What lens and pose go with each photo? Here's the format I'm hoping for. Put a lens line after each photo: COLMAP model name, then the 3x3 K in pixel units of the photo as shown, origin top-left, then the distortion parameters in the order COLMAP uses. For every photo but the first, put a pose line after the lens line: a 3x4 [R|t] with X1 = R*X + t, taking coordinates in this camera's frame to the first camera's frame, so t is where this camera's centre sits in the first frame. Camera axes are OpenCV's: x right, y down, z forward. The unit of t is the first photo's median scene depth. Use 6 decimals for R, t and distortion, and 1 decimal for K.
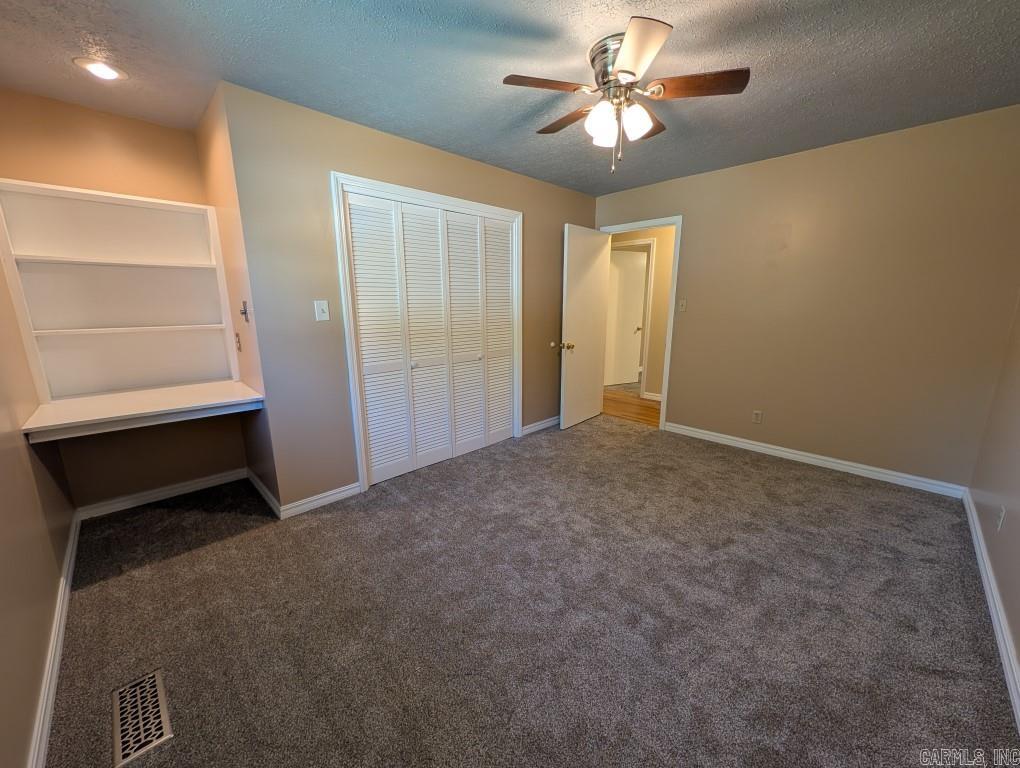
lens RADIAL K [[392.3, 0, 510.0], [0, 392.3, 384.0], [0, 0, 1]] dist [-0.000302, -0.000005]
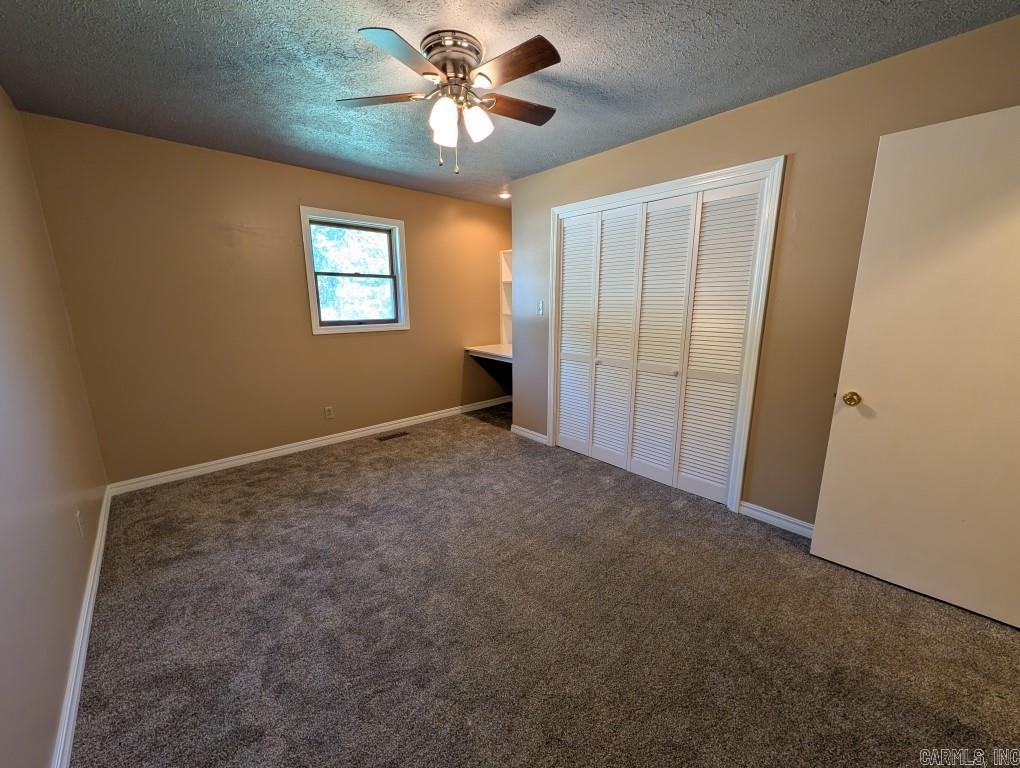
lens RADIAL K [[392.3, 0, 510.0], [0, 392.3, 384.0], [0, 0, 1]] dist [-0.000302, -0.000005]
pose [[-0.036735, 0.212288, -0.976516, 0.855635], [-0.209193, 0.953892, 0.215239, -0.175566], [0.977184, 0.212187, 0.009368, 0.796606]]
